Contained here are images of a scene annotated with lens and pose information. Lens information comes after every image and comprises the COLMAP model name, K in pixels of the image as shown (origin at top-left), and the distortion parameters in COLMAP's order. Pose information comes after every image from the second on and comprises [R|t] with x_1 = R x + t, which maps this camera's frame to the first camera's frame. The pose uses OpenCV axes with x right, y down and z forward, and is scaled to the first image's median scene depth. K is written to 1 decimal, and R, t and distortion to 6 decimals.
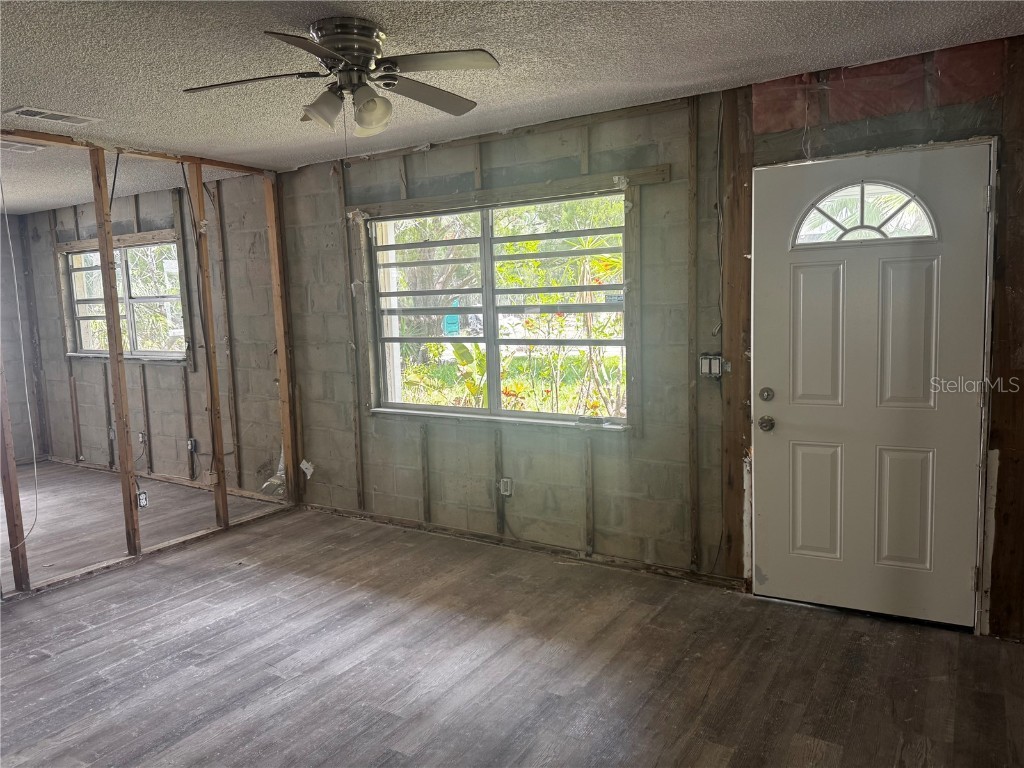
lens RADIAL K [[719.8, 0, 523.1], [0, 719.8, 367.7], [0, 0, 1]] dist [0.001787, -0.019783]
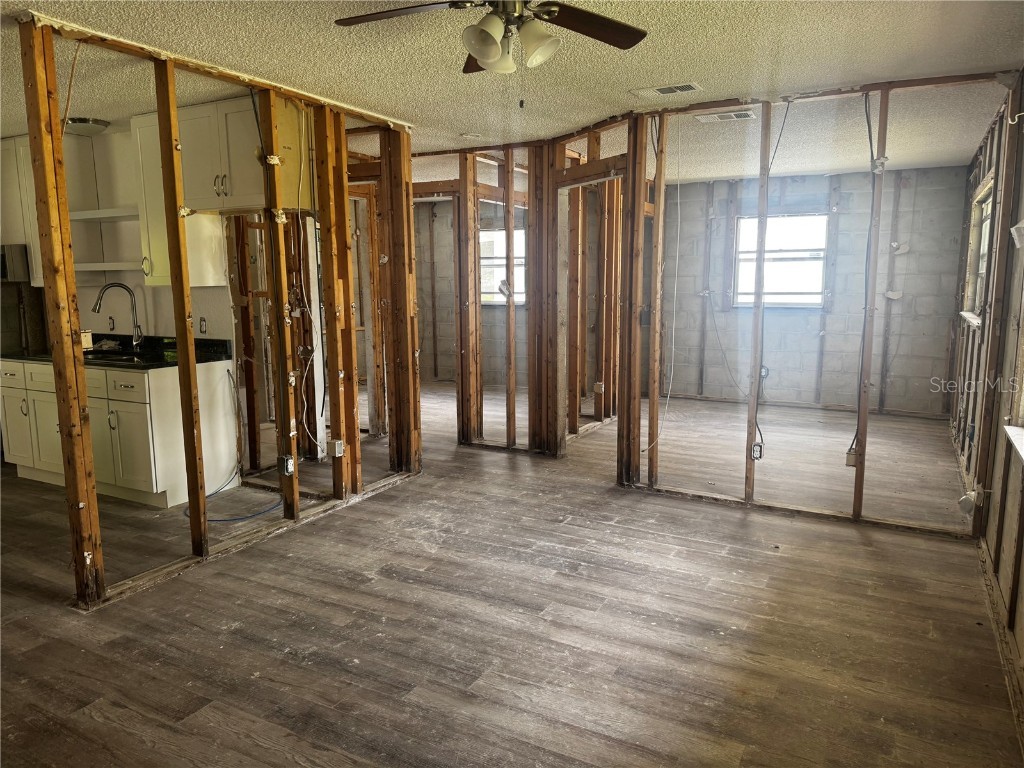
lens RADIAL K [[719.8, 0, 520.9], [0, 719.8, 376.2], [0, 0, 1]] dist [0.001787, -0.019783]
pose [[0.060453, 0.169575, -0.983661, 0.466730], [-0.104327, 0.981140, 0.162729, -0.055063], [0.992704, 0.092785, 0.077004, 0.626415]]
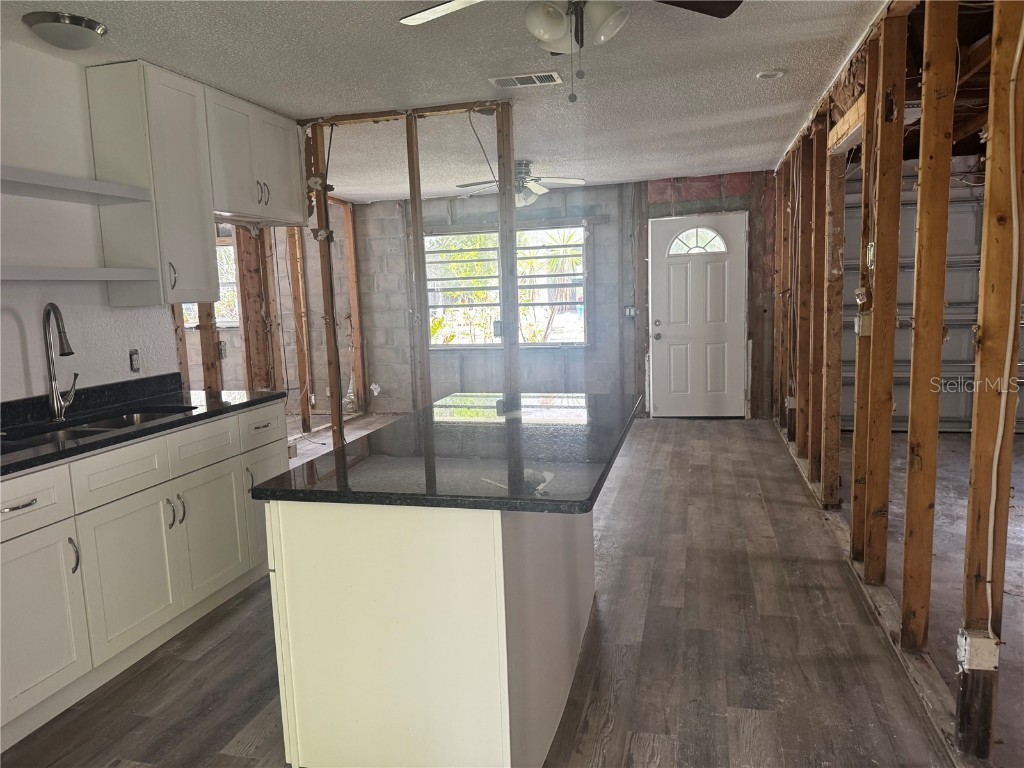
lens RADIAL K [[719.8, 0, 510.1], [0, 719.8, 384.0], [0, 0, 1]] dist [0.001787, -0.019783]
pose [[0.957104, -0.036307, 0.287462, -0.686360], [0.032452, 0.999308, 0.018165, 0.159333], [-0.287923, -0.008057, 0.957620, -0.913692]]
